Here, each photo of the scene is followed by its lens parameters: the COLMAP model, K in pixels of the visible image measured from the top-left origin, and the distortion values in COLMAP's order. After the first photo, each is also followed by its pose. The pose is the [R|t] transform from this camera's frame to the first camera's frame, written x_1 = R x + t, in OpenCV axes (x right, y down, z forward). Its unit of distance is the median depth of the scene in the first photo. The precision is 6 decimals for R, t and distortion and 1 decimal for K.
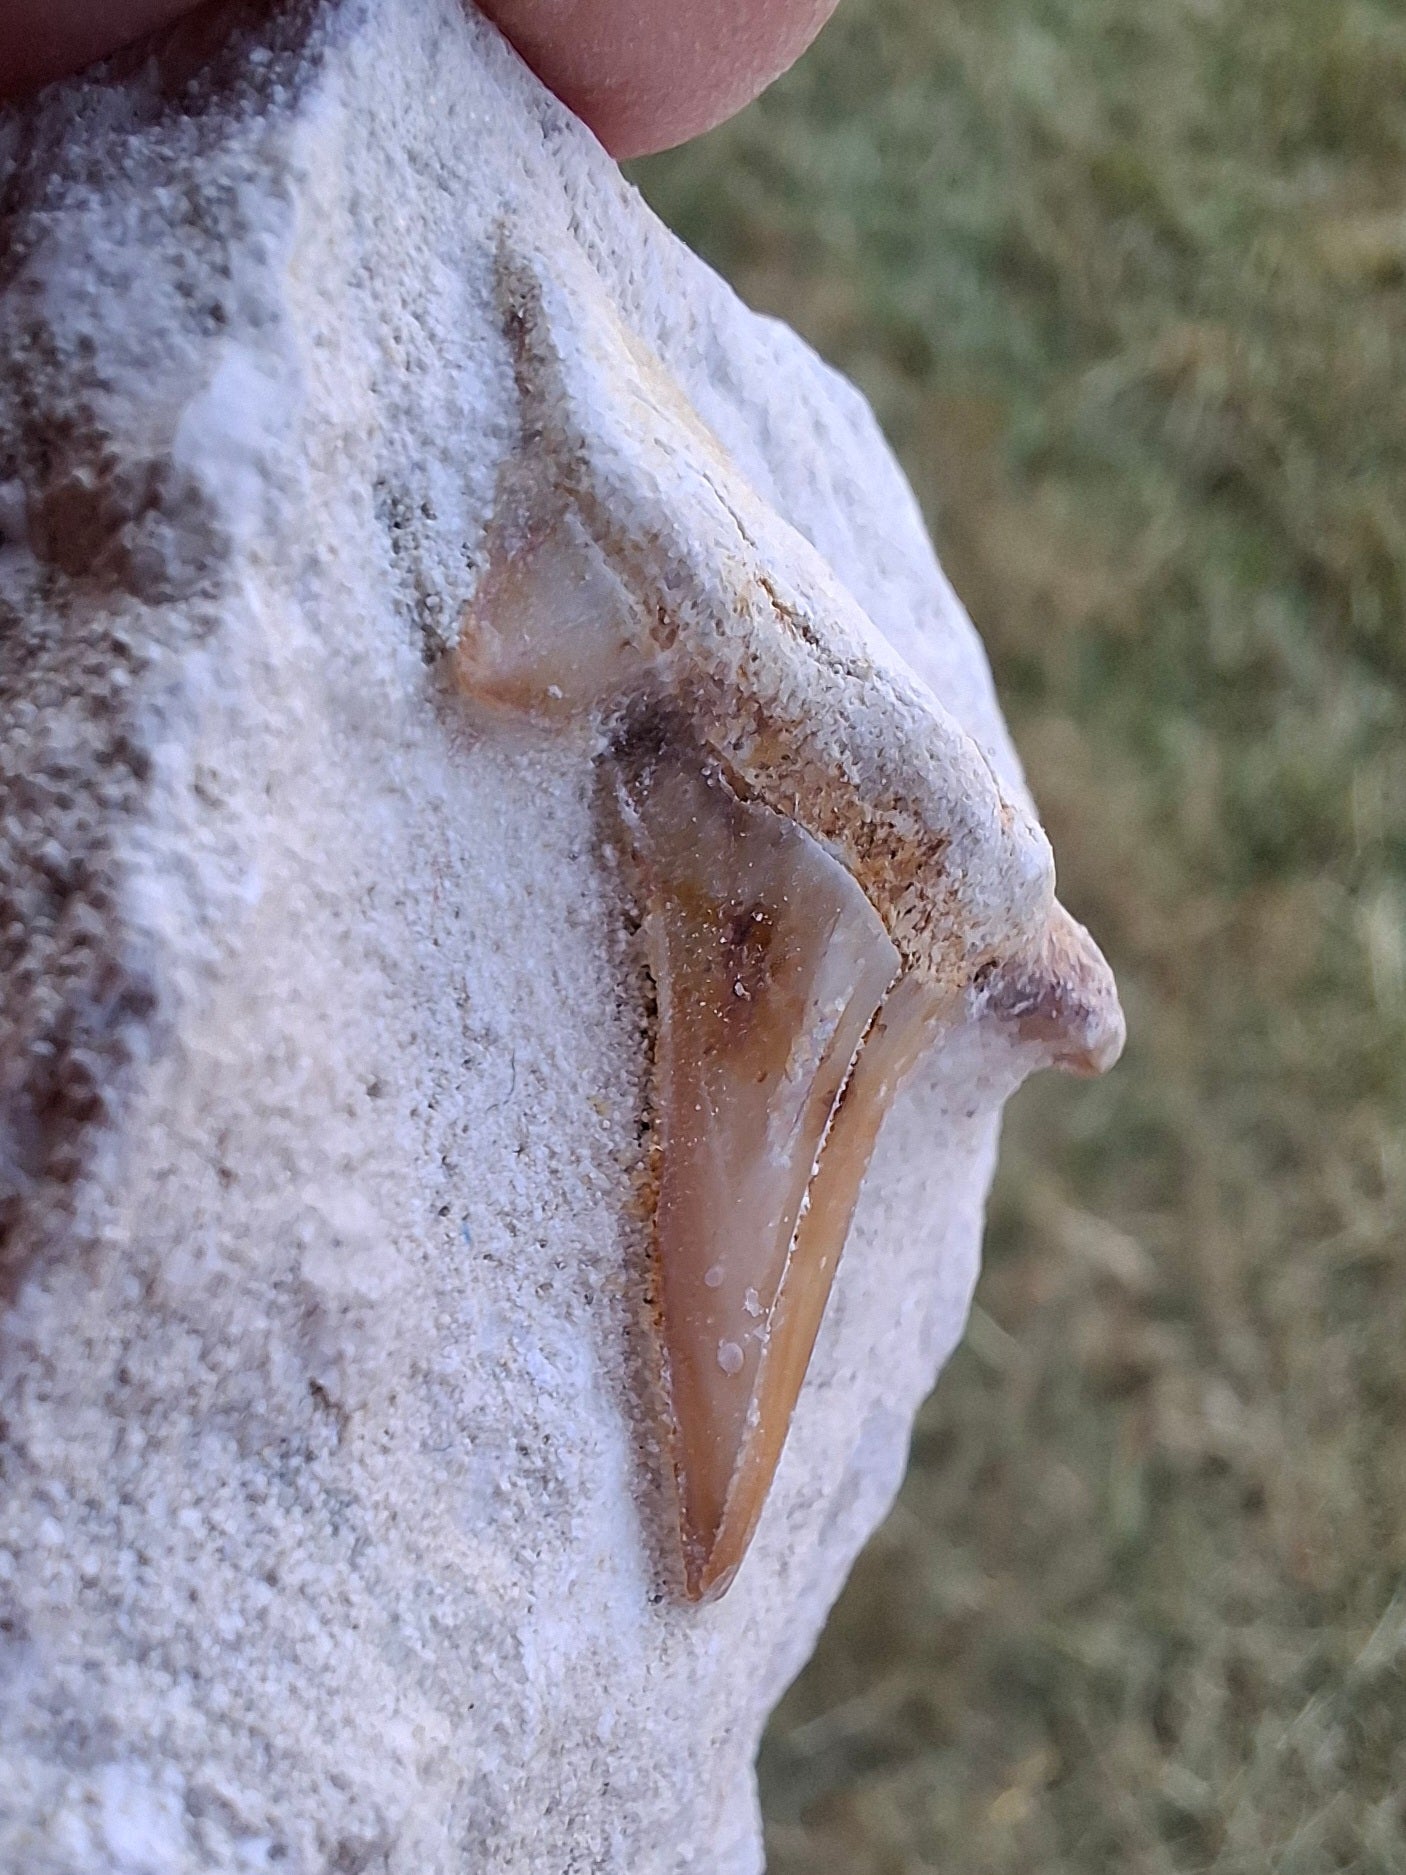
lens RADIAL K [[1961.7, 0, 593.9], [0, 1961.7, 1181.4], [0, 0, 1]] dist [-0.026300, 0.000131]
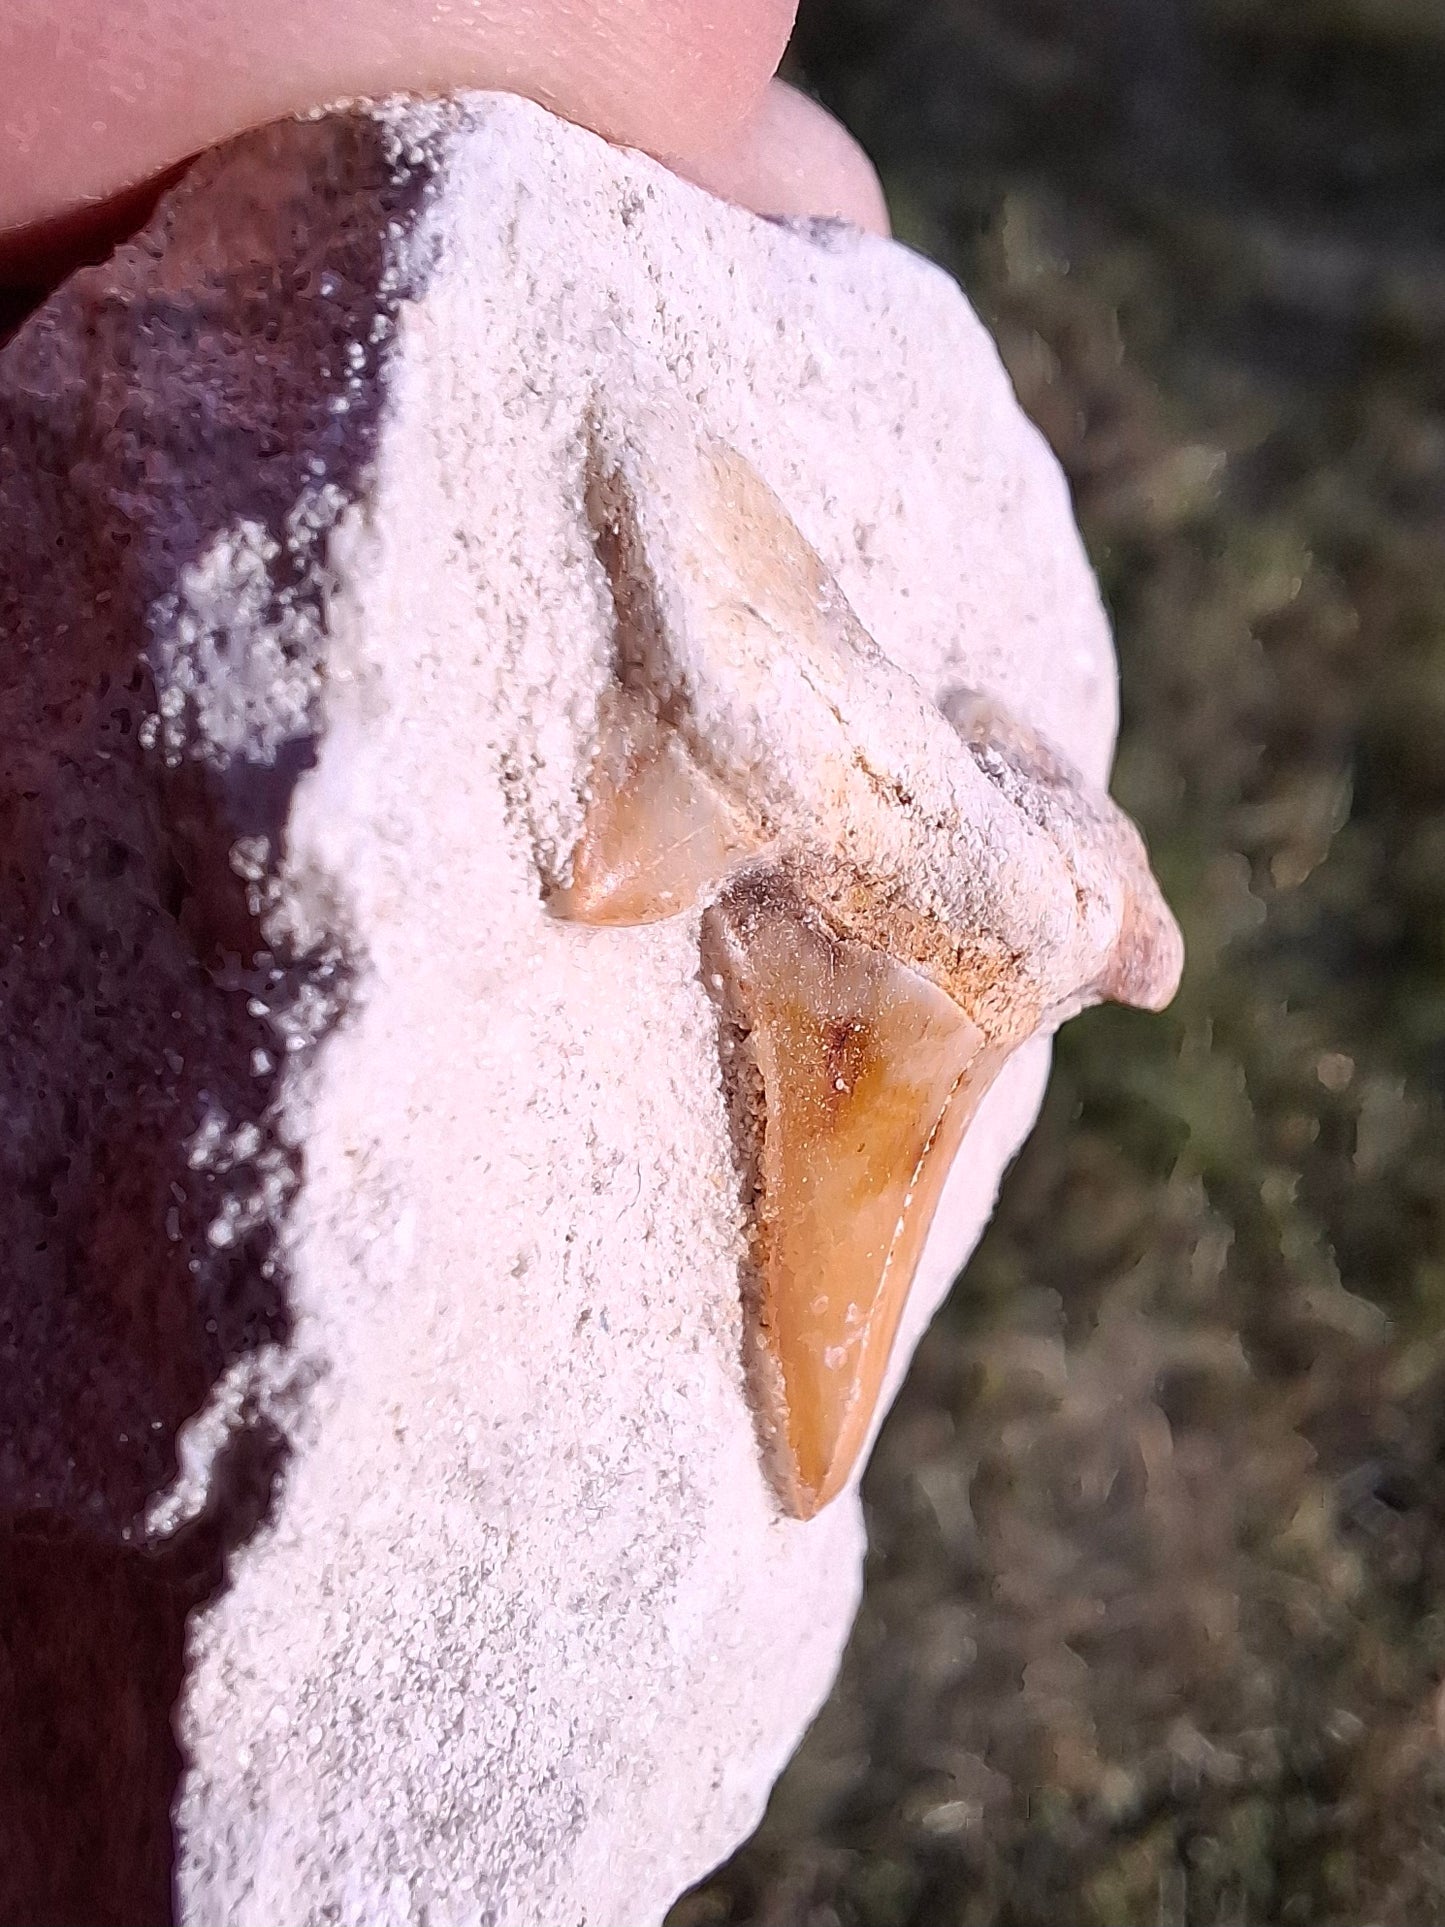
lens RADIAL K [[1833.6, 0, 820.5], [0, 1833.6, 1022.1], [0, 0, 1]] dist [-0.030142, 0.001719]
pose [[0.997309, -0.034376, 0.064752, -0.002809], [0.015124, 0.960725, 0.277090, -0.432480], [-0.071734, -0.275365, 0.958660, 0.015592]]
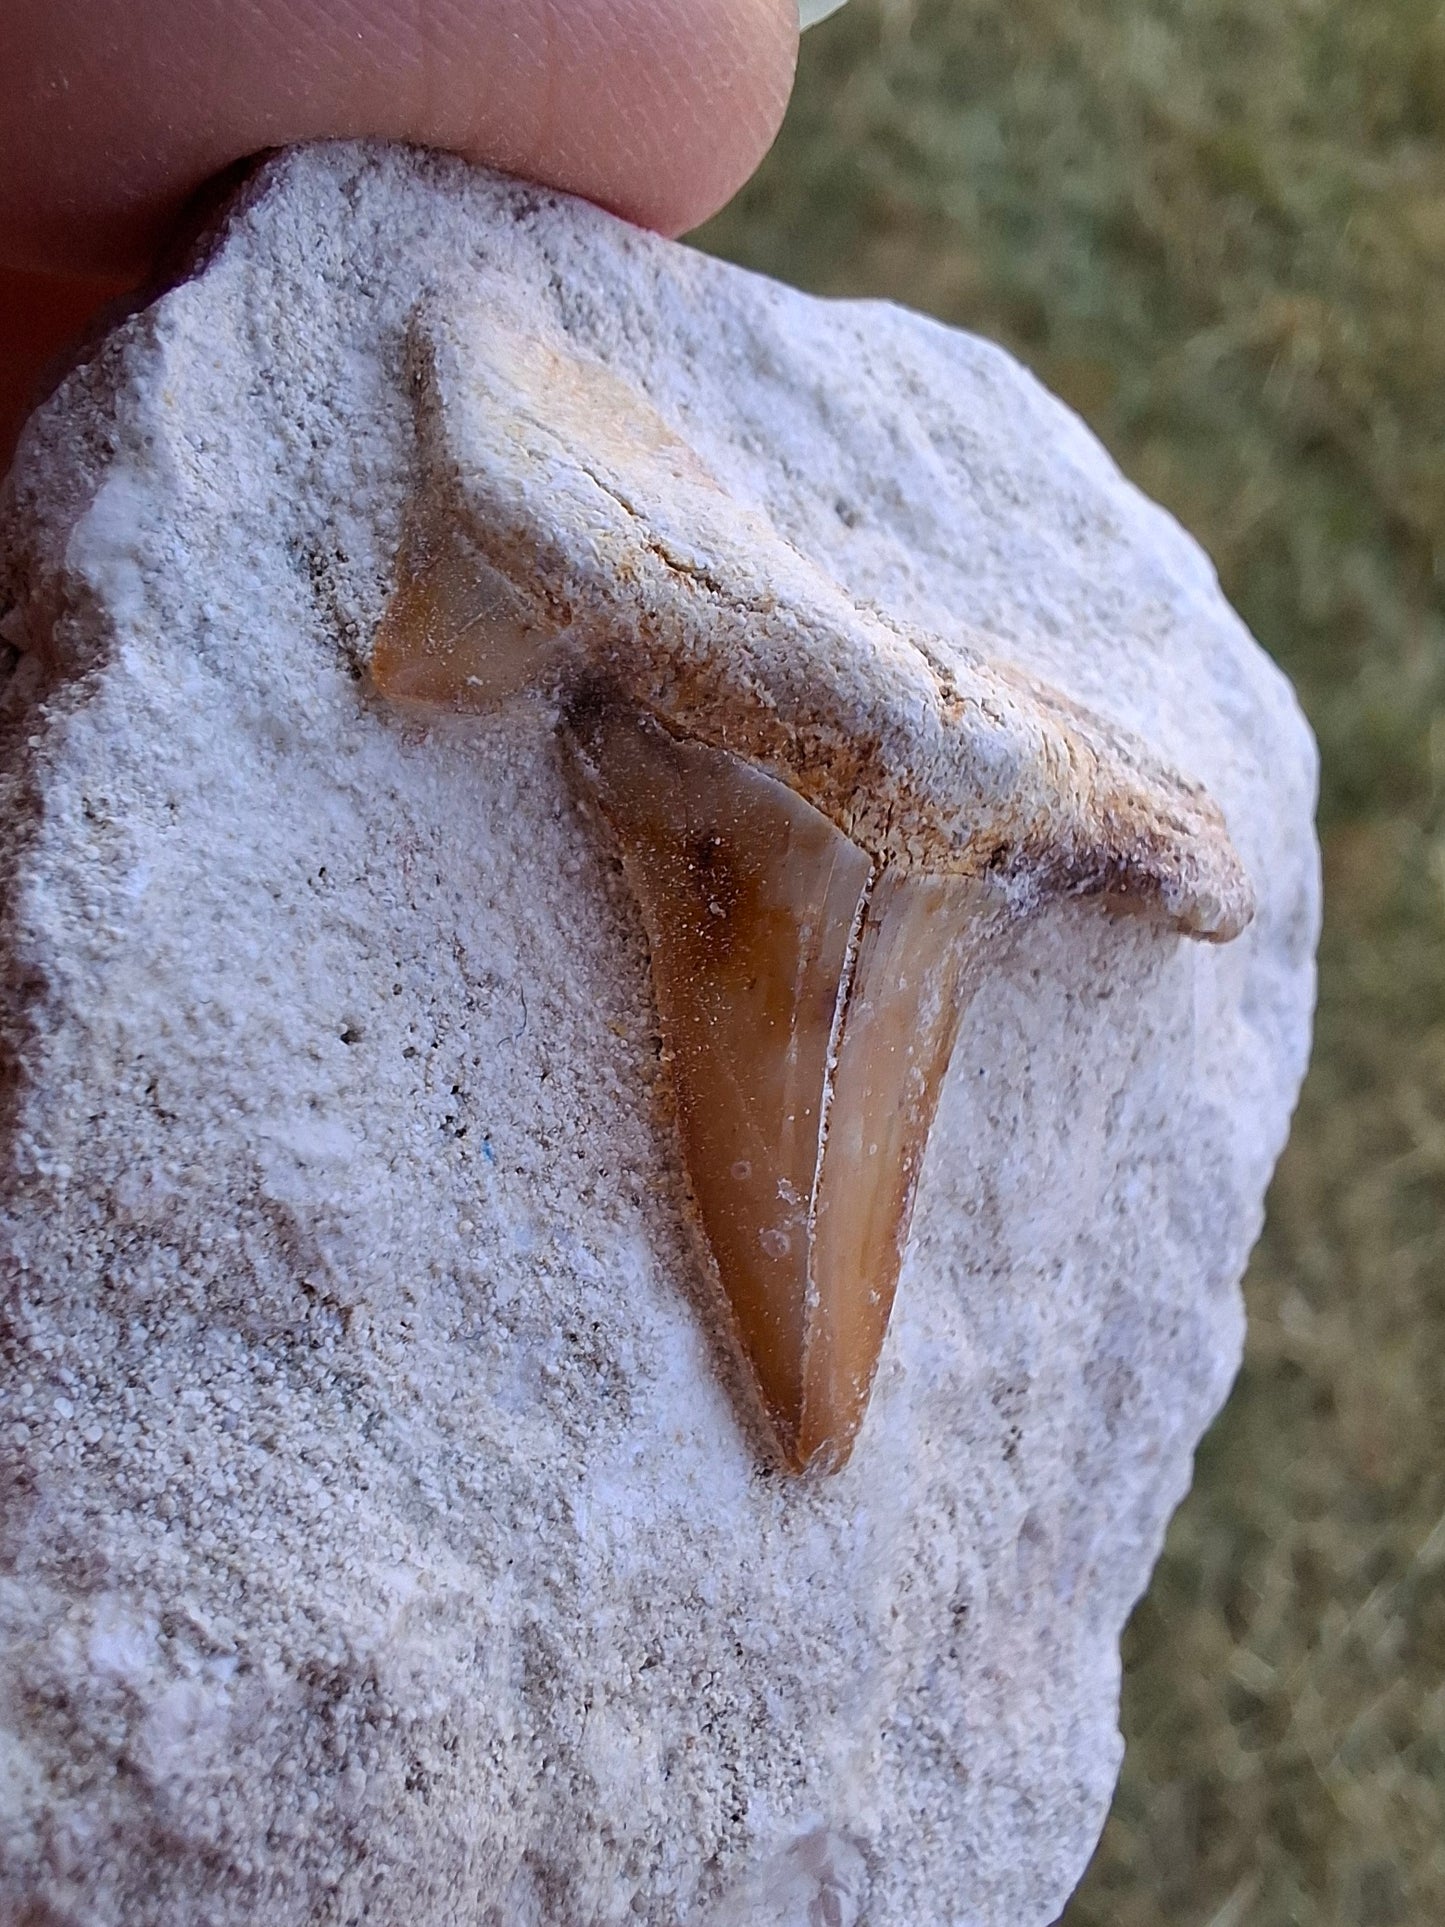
lens RADIAL K [[1822.2, 0, 697.2], [0, 1822.2, 1072.3], [0, 0, 1]] dist [-0.009749, -0.082766]
pose [[0.917846, -0.116548, -0.379440, 0.458336], [0.096187, 0.992737, -0.072256, 0.069381], [0.385106, 0.029822, 0.922390, 0.050778]]
